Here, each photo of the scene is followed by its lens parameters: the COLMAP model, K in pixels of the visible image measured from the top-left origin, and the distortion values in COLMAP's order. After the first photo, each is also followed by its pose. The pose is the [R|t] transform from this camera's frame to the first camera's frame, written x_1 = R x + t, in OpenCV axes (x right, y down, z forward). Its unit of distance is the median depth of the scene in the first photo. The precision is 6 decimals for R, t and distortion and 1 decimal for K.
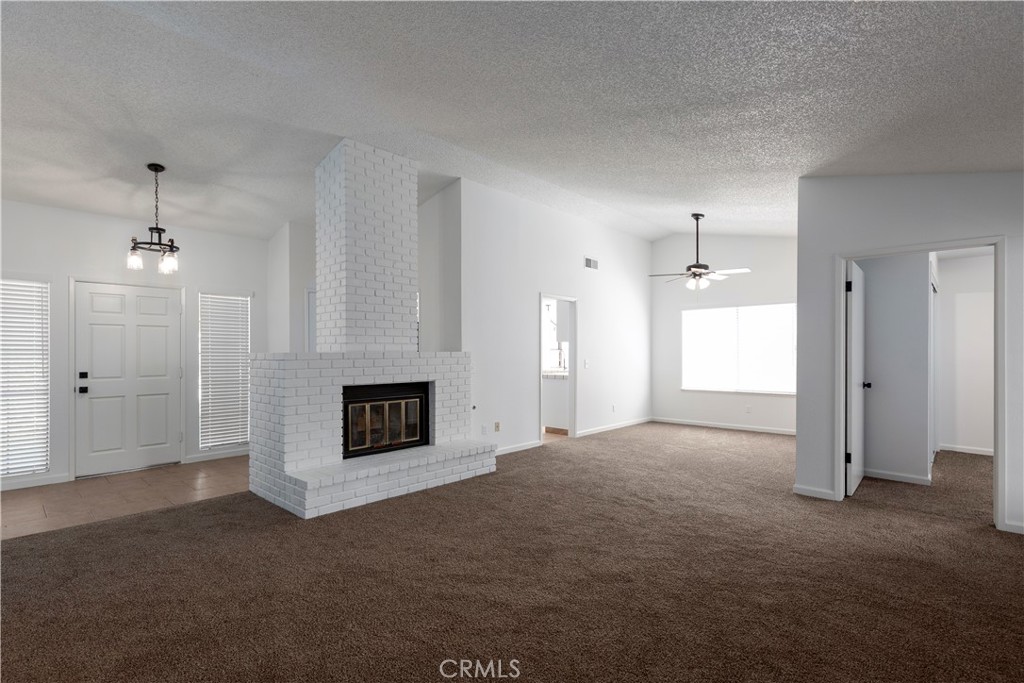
lens RADIAL K [[477.7, 0, 506.3], [0, 477.7, 352.3], [0, 0, 1]] dist [0.002119, 0.000362]
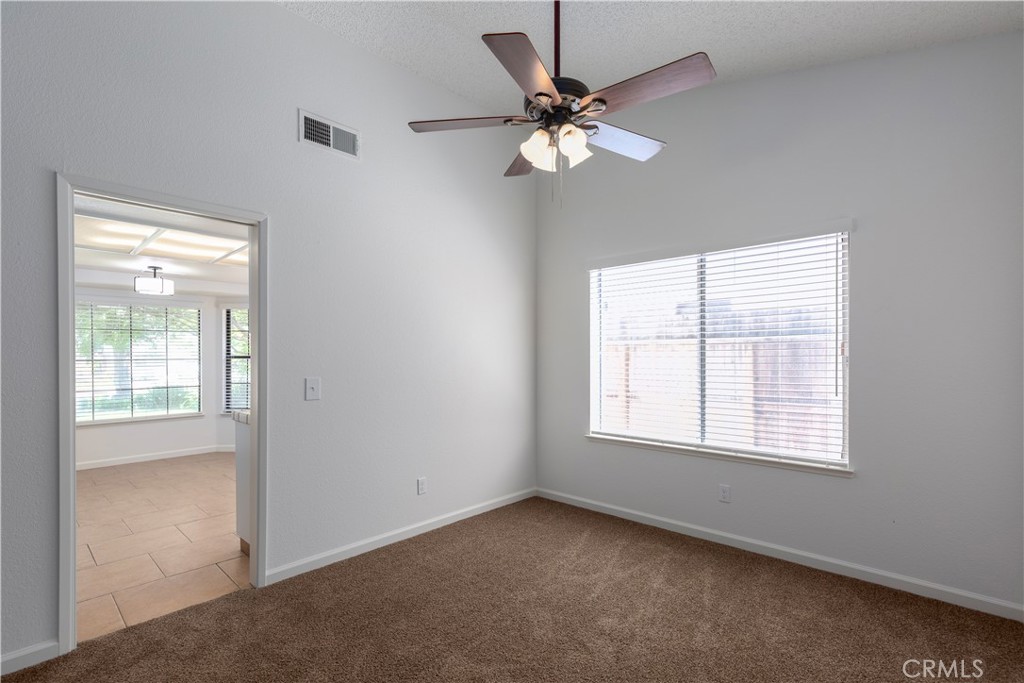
lens RADIAL K [[477.7, 0, 506.3], [0, 477.7, 352.3], [0, 0, 1]] dist [0.002119, 0.000362]
pose [[0.999997, 0.001481, -0.001755, 0.491796], [-0.001493, 0.999976, -0.006698, -0.004453], [0.001745, 0.006701, 0.999976, 0.909913]]
